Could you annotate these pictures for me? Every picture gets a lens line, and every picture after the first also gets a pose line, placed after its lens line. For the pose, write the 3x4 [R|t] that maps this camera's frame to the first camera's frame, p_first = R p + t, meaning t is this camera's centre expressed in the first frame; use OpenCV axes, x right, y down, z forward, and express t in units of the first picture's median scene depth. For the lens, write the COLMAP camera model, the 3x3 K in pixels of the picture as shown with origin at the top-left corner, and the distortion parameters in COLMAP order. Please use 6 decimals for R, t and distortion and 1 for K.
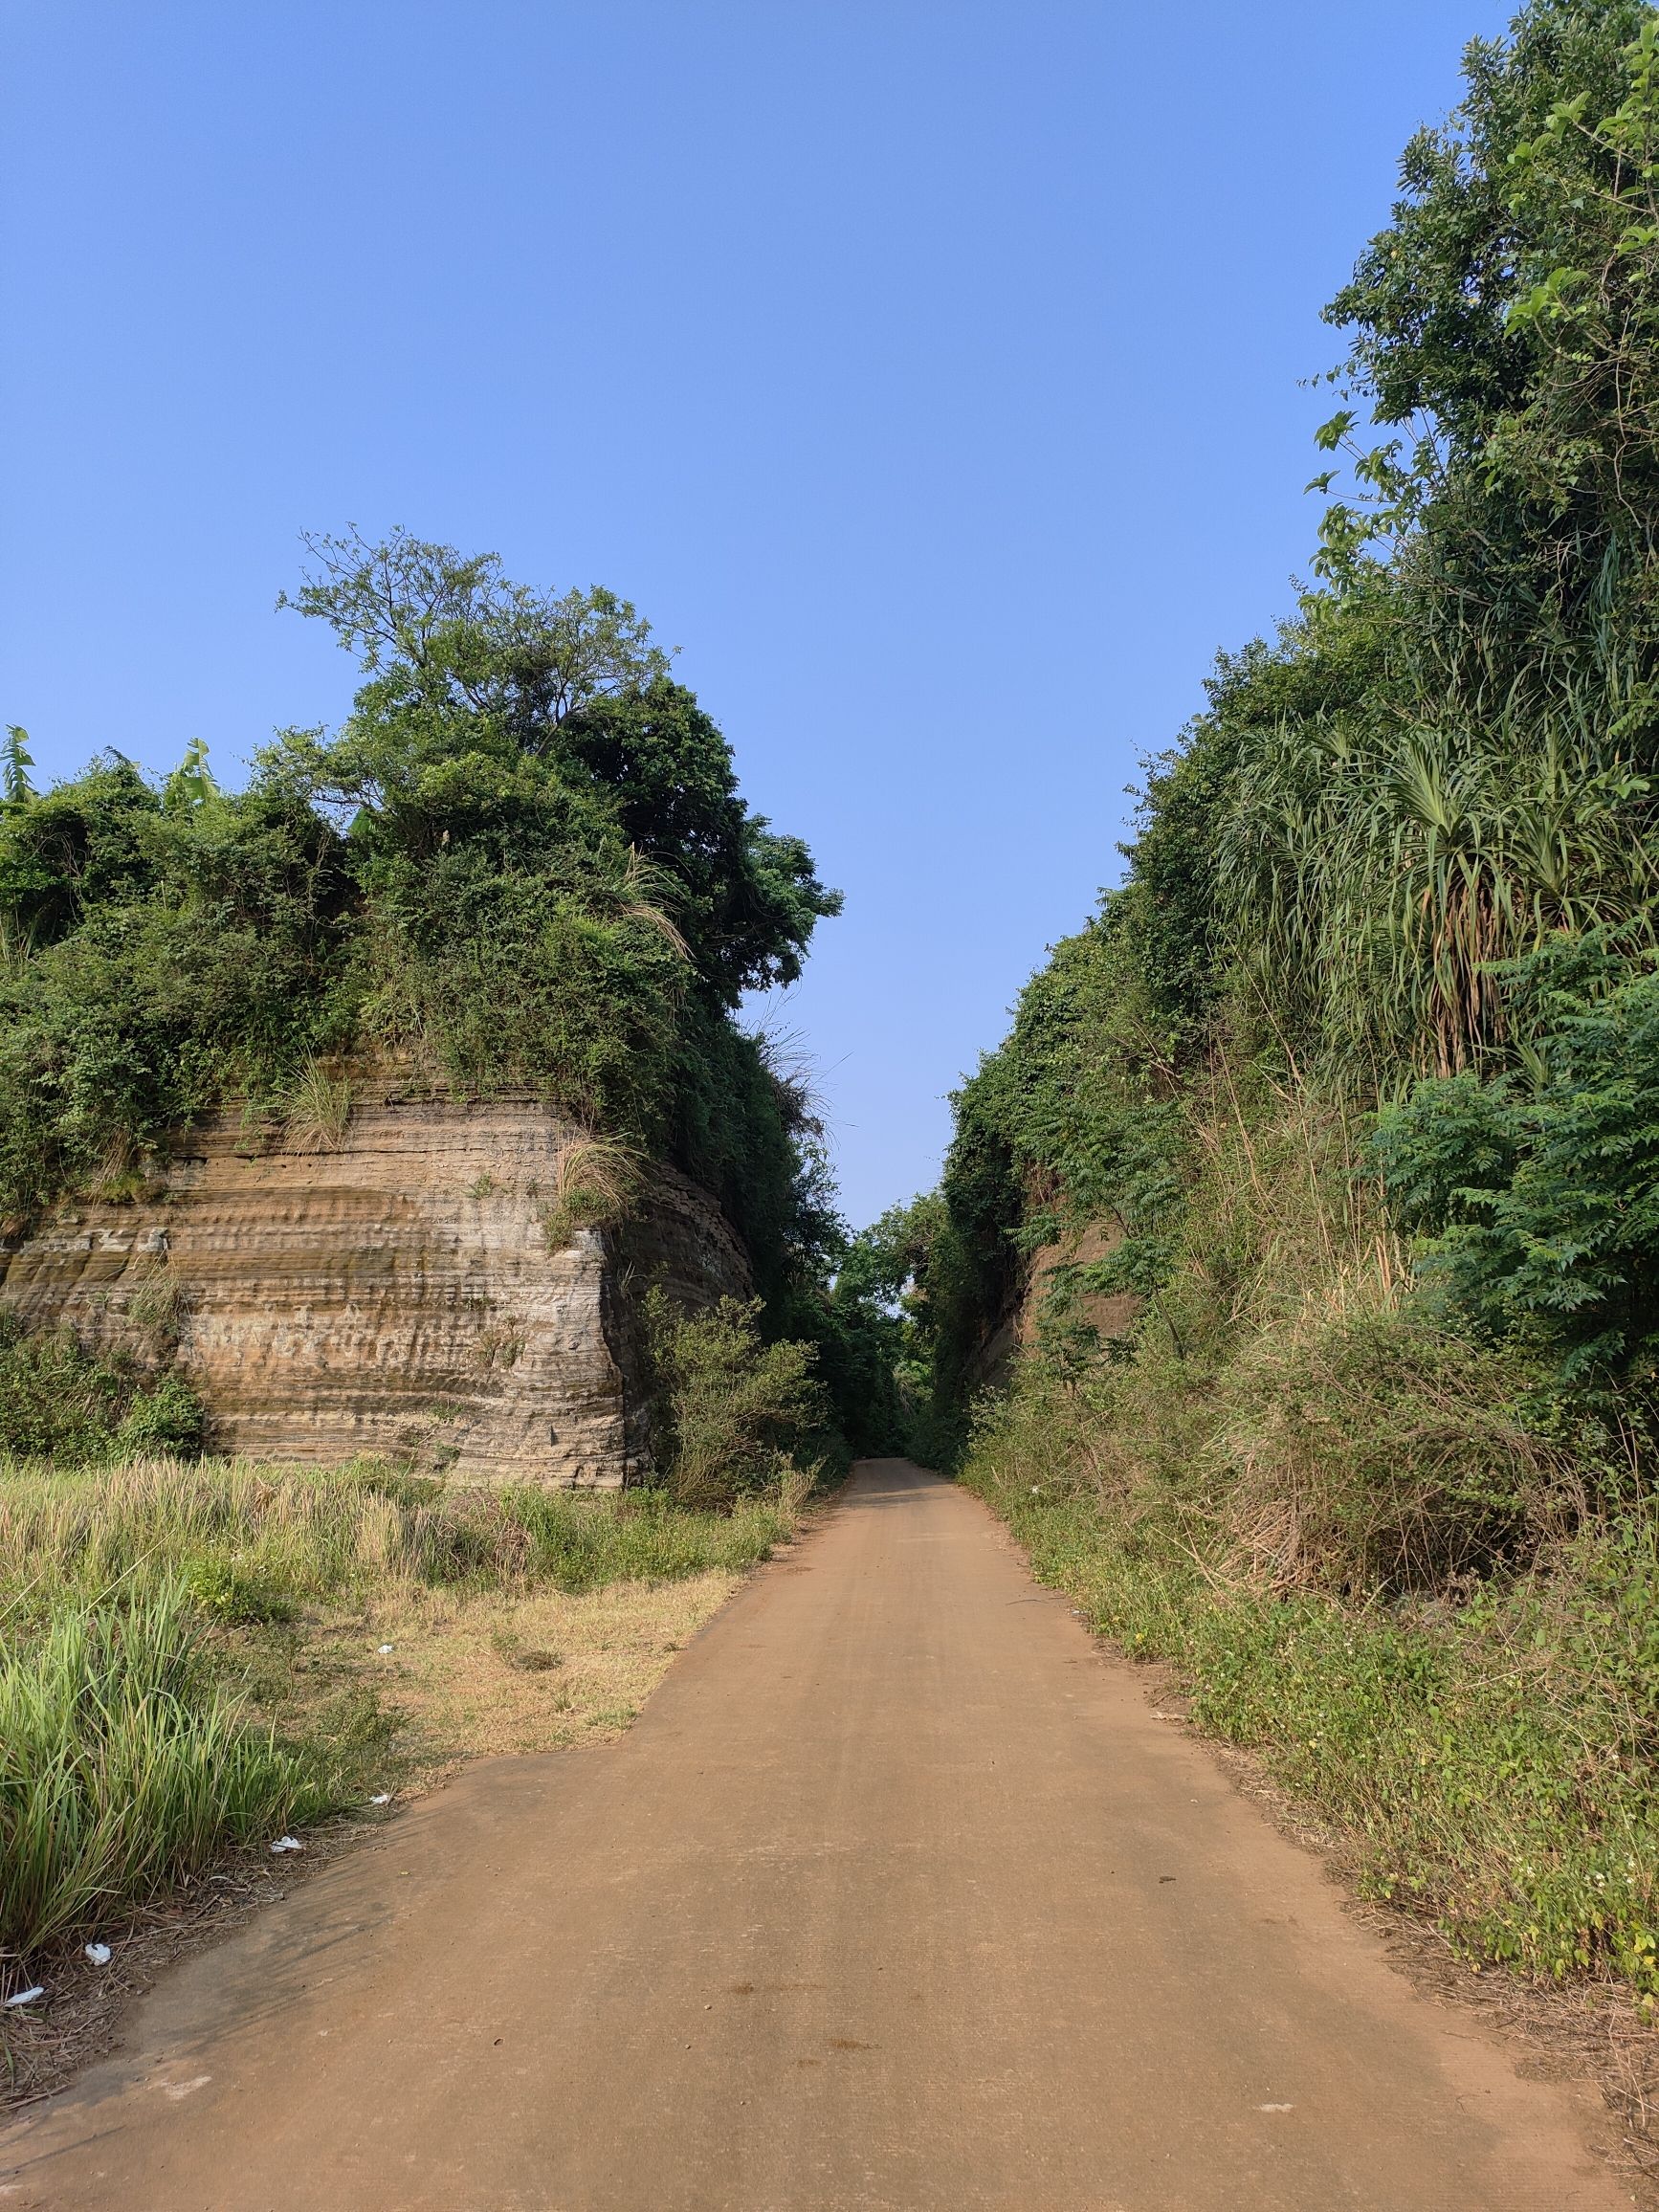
lens RADIAL K [[1707.2, 0, 793.3], [0, 1707.2, 1105.7], [0, 0, 1]] dist [0.037678, -0.064523]
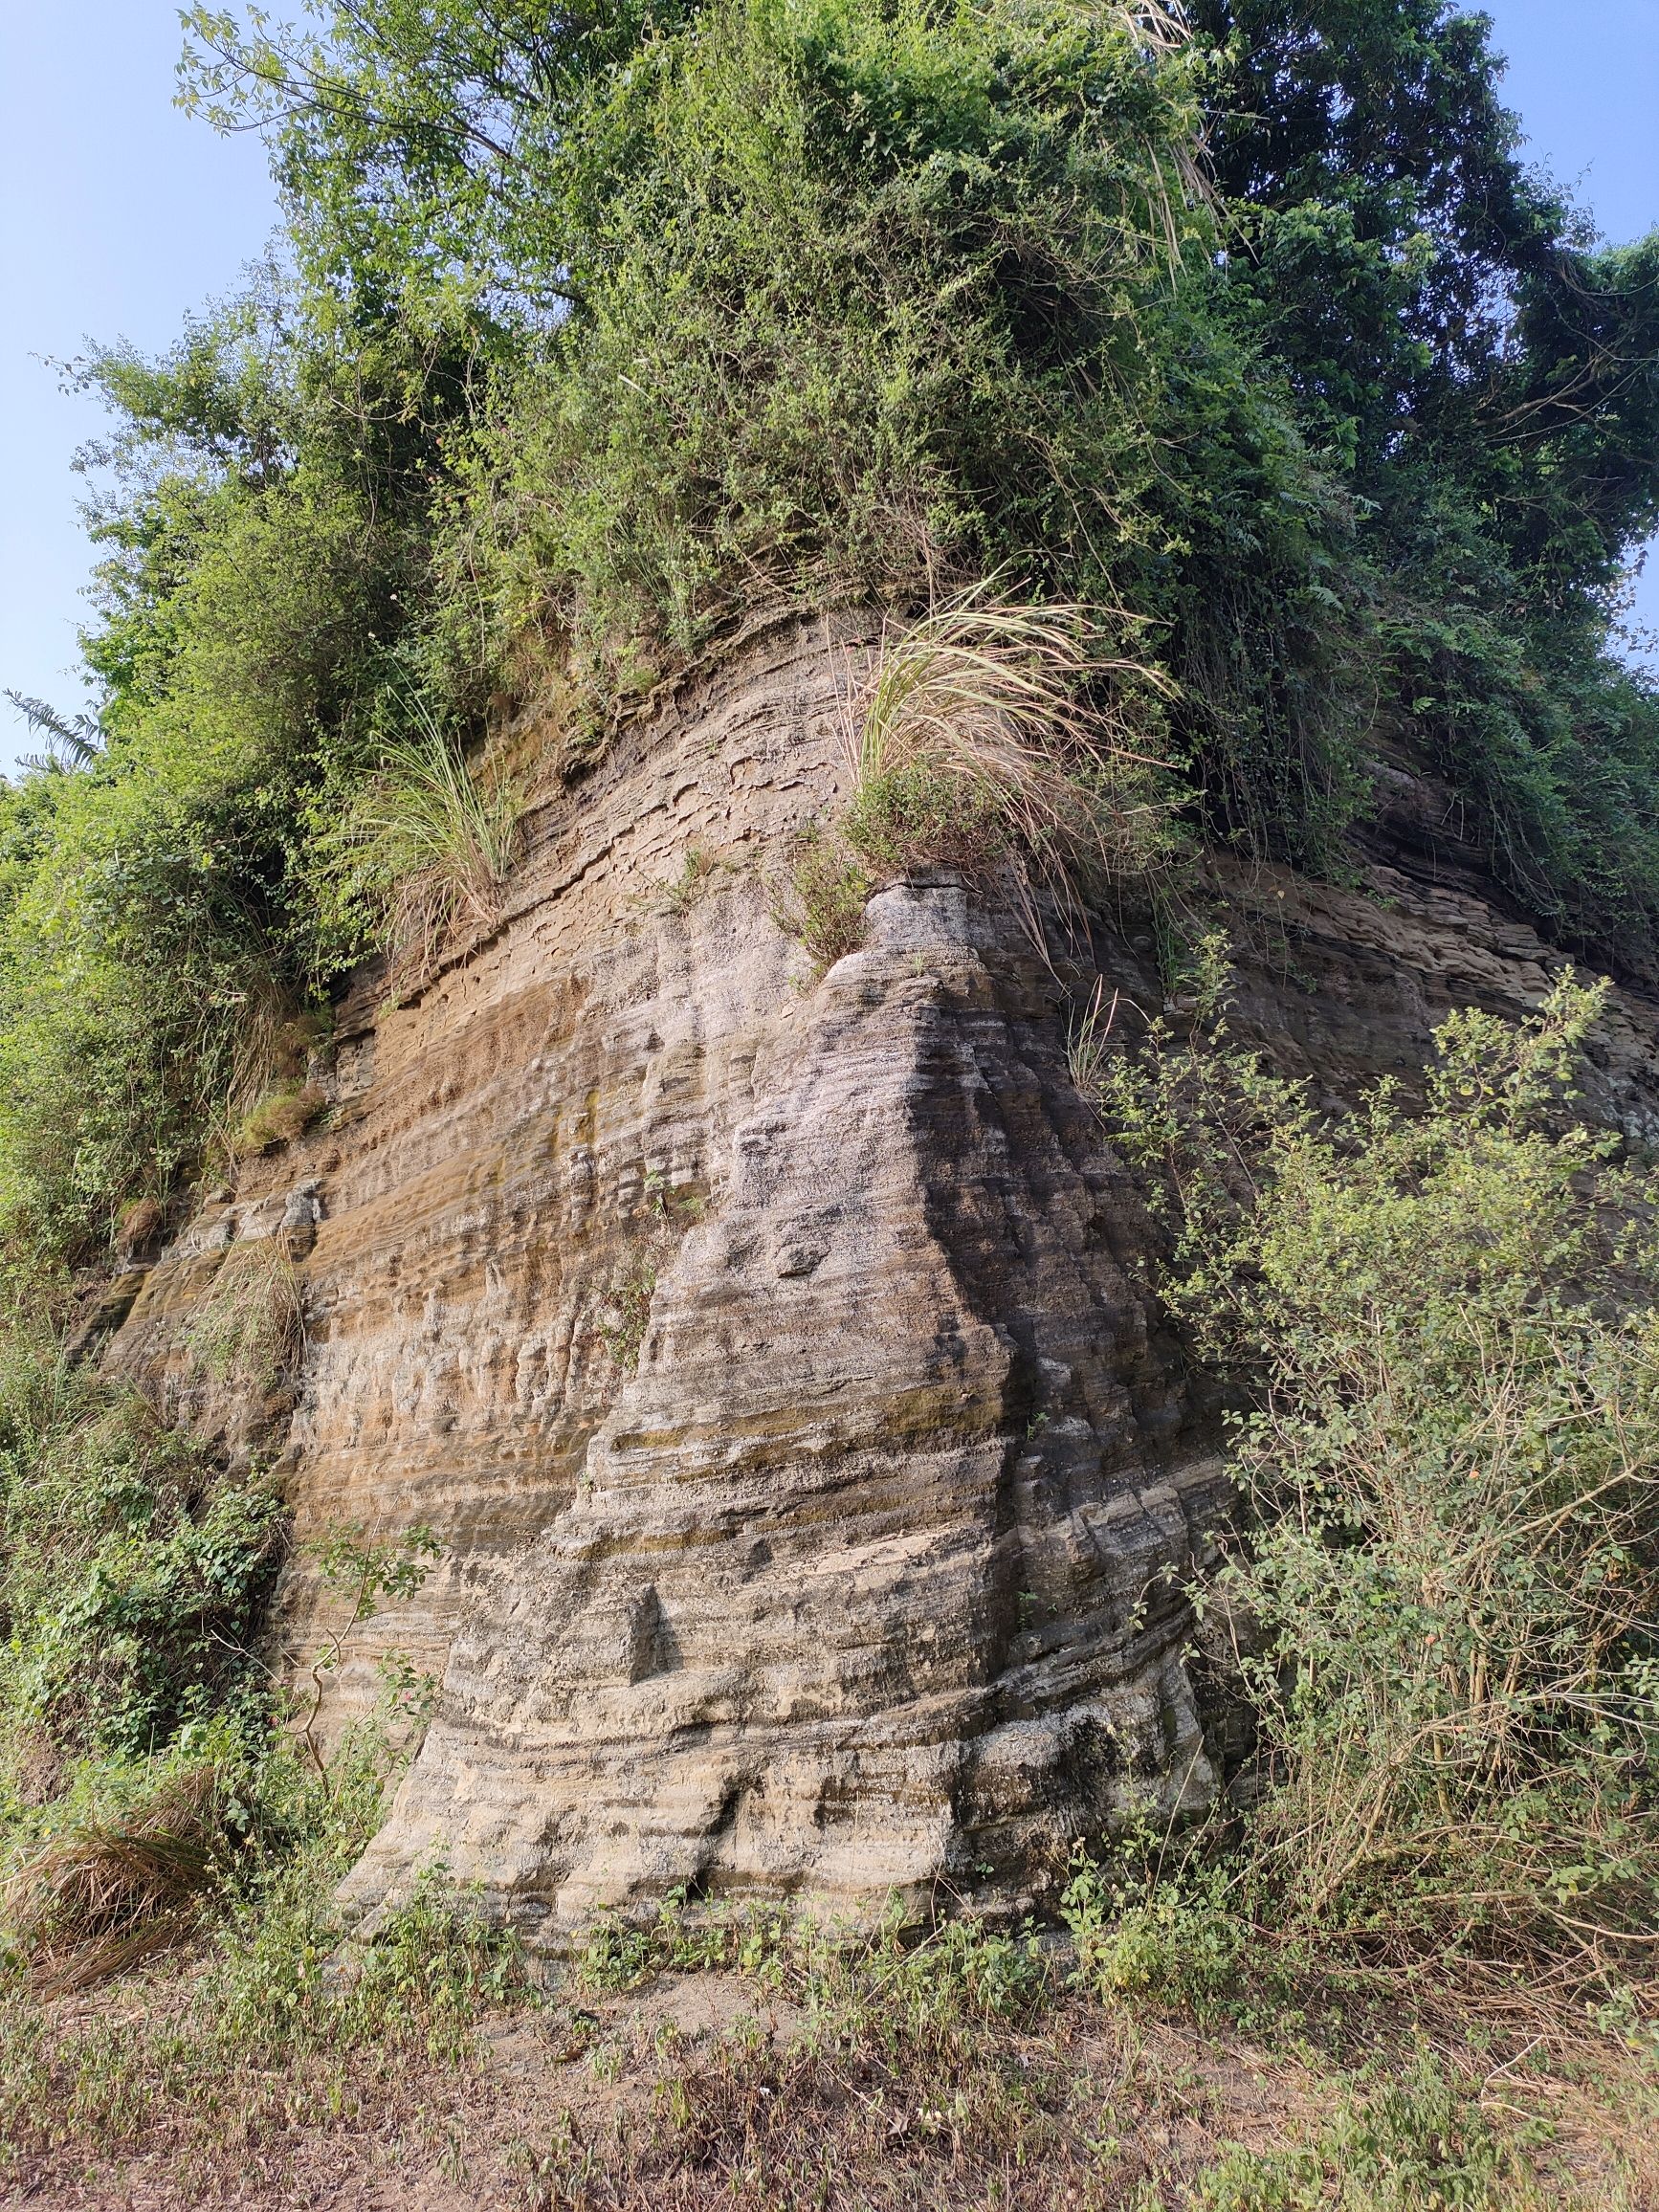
lens RADIAL K [[1591.9, 0, 829.5], [0, 1591.9, 1106.0], [0, 0, 1]] dist [0.031061, -0.000860]
pose [[0.812130, -0.194999, -0.549928, 0.013322], [0.157219, 0.980775, -0.115593, 0.144784], [0.561896, 0.007418, 0.827175, 0.796727]]
